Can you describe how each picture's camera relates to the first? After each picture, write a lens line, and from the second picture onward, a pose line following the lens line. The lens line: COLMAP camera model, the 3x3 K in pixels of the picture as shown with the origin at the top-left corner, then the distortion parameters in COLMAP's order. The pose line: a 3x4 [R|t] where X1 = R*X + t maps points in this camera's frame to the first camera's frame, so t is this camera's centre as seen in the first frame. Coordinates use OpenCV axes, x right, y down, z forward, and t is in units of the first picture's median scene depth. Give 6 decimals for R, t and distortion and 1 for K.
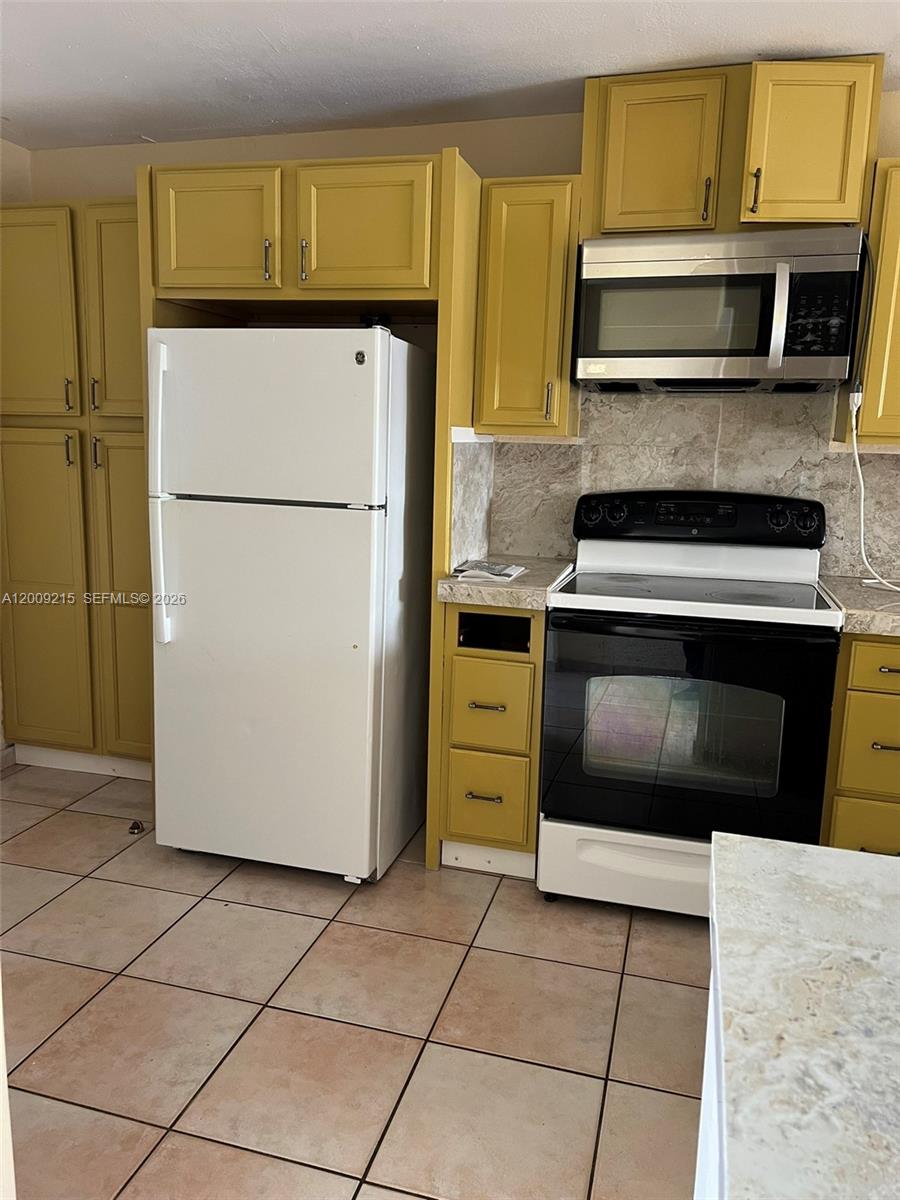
lens RADIAL K [[891.1, 0, 445.1], [0, 891.1, 588.2], [0, 0, 1]] dist [0.010974, -0.002665]
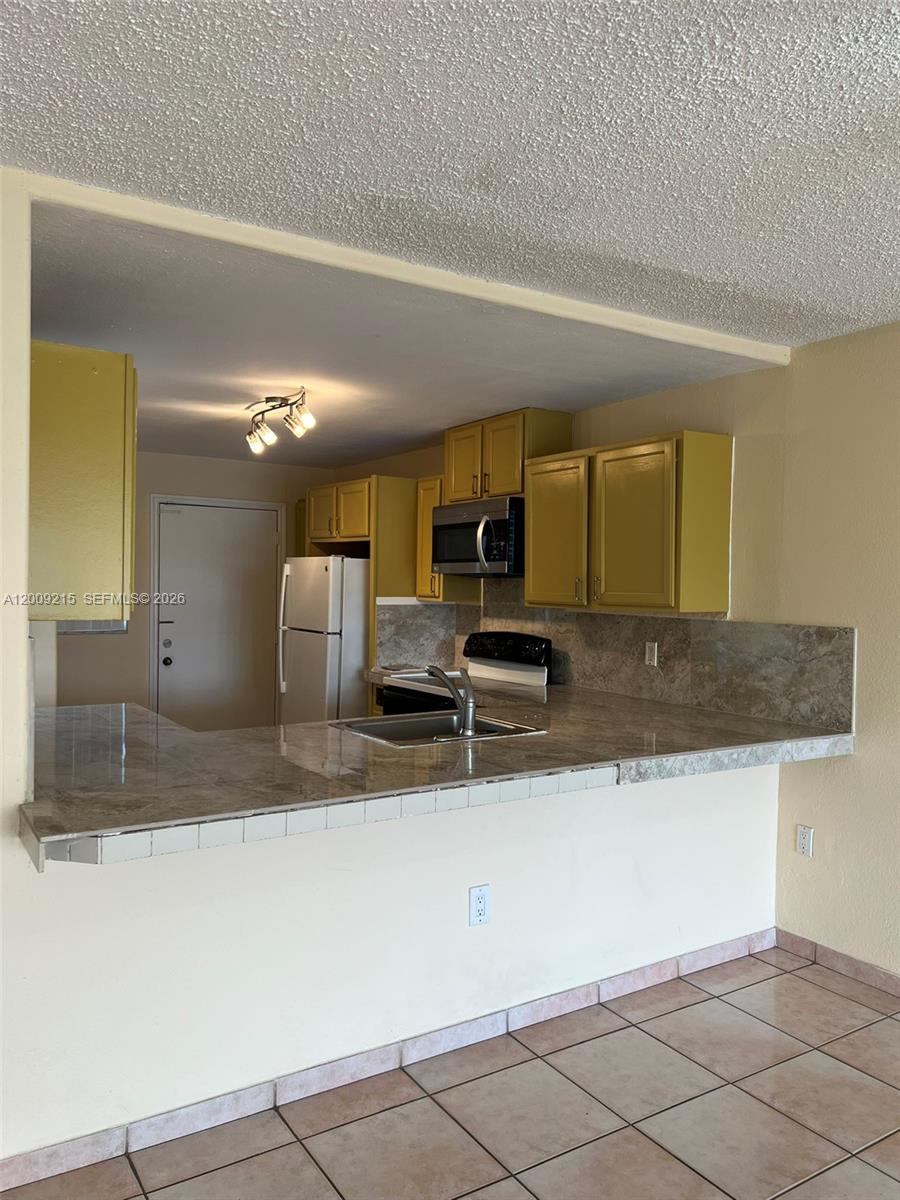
lens RADIAL K [[891.1, 0, 449.3], [0, 891.1, 599.5], [0, 0, 1]] dist [0.010974, -0.002665]
pose [[0.748109, -0.000990, -0.663575, 1.590417], [-0.111091, 0.985699, -0.126714, 0.073085], [0.654211, 0.168513, 0.737300, -0.452964]]
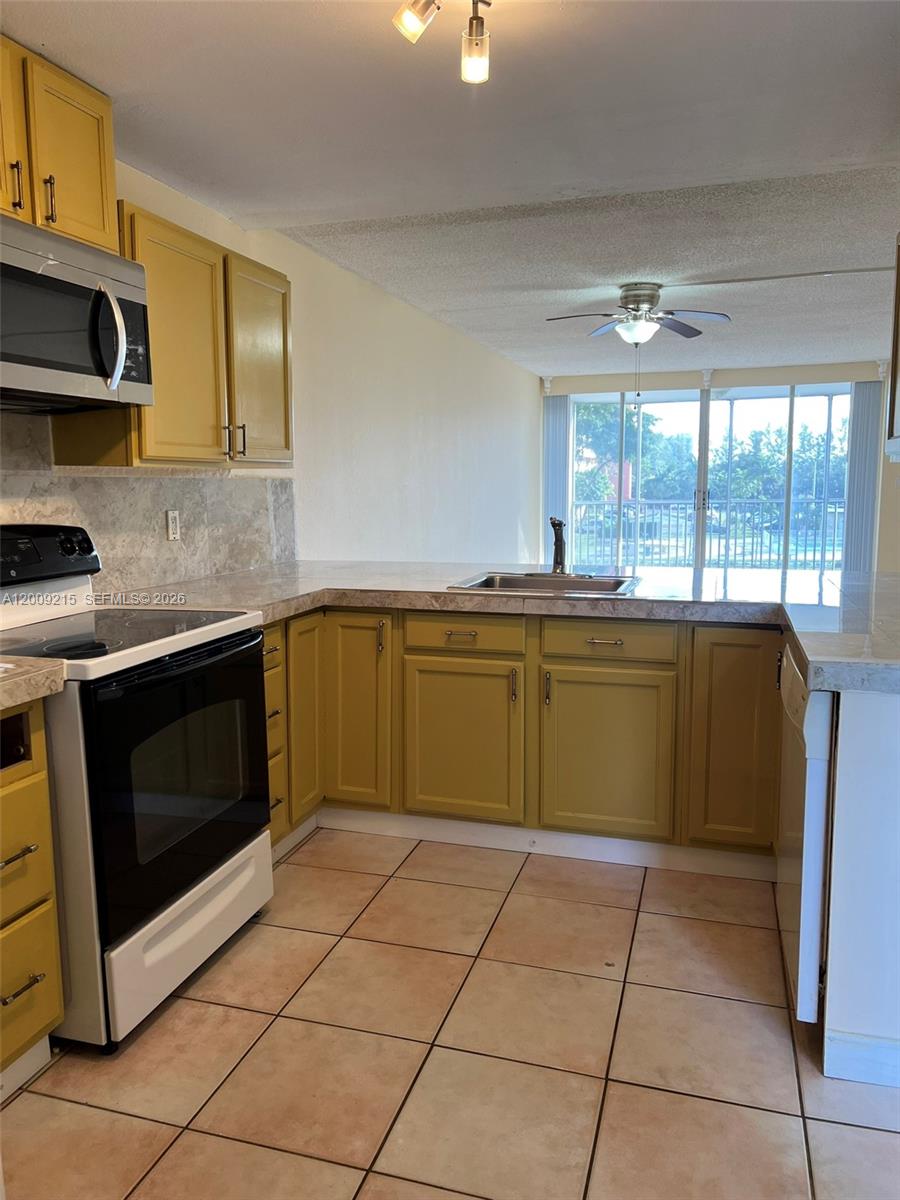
lens RADIAL K [[891.1, 0, 448.4], [0, 891.1, 600.5], [0, 0, 1]] dist [0.010974, -0.002665]
pose [[0.011120, -0.158079, 0.987364, -0.624069], [0.174761, 0.972535, 0.153737, -0.109812], [-0.984548, 0.170844, 0.038440, 0.645342]]
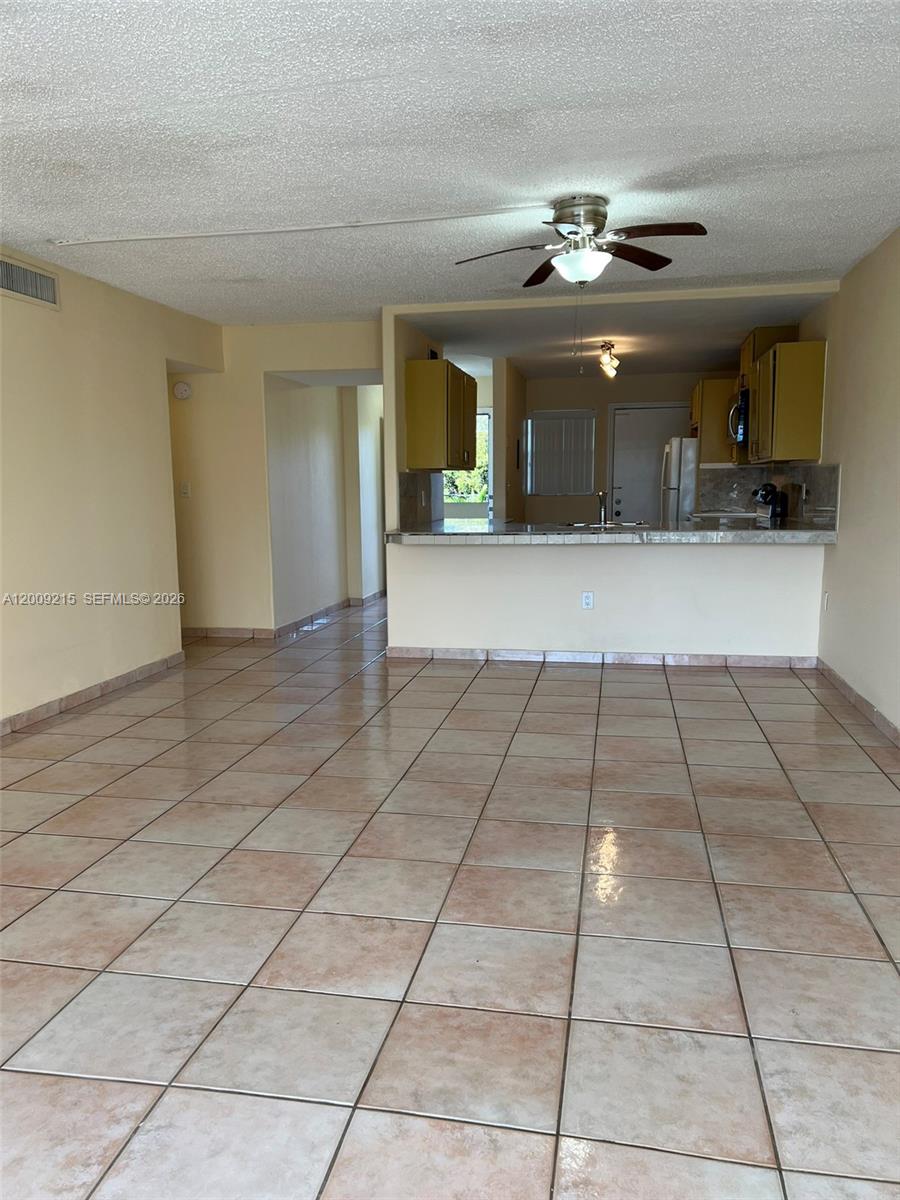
lens RADIAL K [[891.1, 0, 449.1], [0, 891.1, 602.1], [0, 0, 1]] dist [0.010974, -0.002665]
pose [[0.096412, 0.109921, -0.989253, 3.279621], [-0.155637, 0.983323, 0.094094, 0.148923], [0.983098, 0.144892, 0.111912, -0.150424]]
